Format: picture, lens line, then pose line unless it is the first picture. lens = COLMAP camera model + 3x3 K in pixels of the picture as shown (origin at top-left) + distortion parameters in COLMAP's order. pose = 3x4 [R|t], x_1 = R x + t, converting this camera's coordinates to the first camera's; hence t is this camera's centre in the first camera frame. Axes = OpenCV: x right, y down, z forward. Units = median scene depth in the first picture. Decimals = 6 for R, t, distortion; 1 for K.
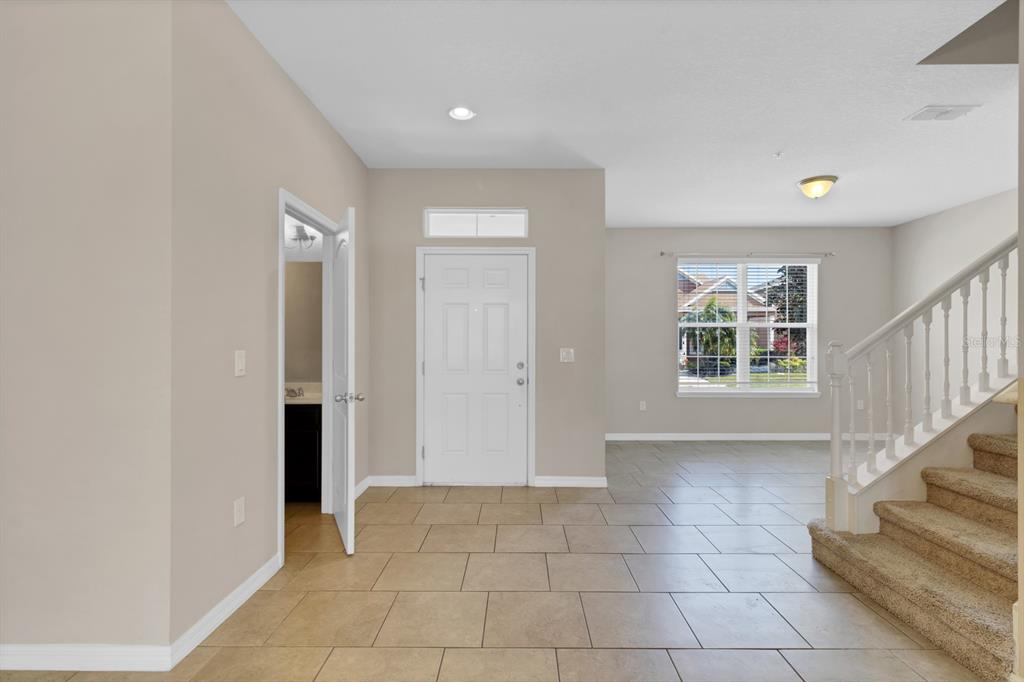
lens RADIAL K [[487.2, 0, 516.1], [0, 487.2, 342.6], [0, 0, 1]] dist [-0.004161, -0.000316]
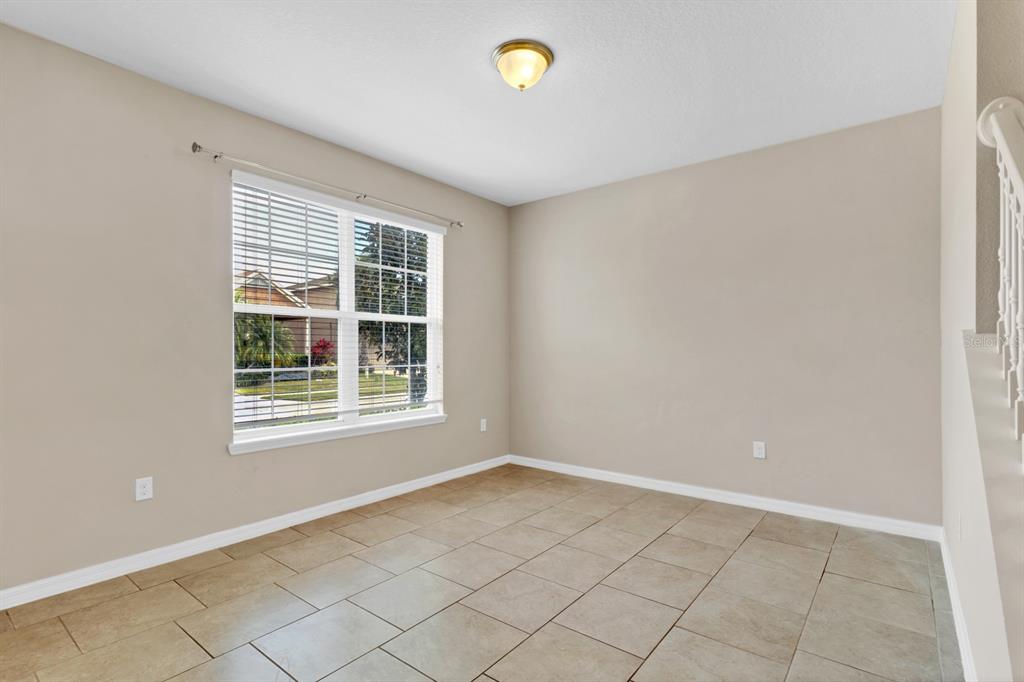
lens RADIAL K [[487.2, 0, 516.1], [0, 487.2, 342.6], [0, 0, 1]] dist [-0.004161, -0.000316]
pose [[0.614431, 0.012317, 0.788874, 0.122936], [-0.004701, 0.999918, -0.011950, 0.004907], [-0.788956, 0.003634, 0.614439, 0.474655]]
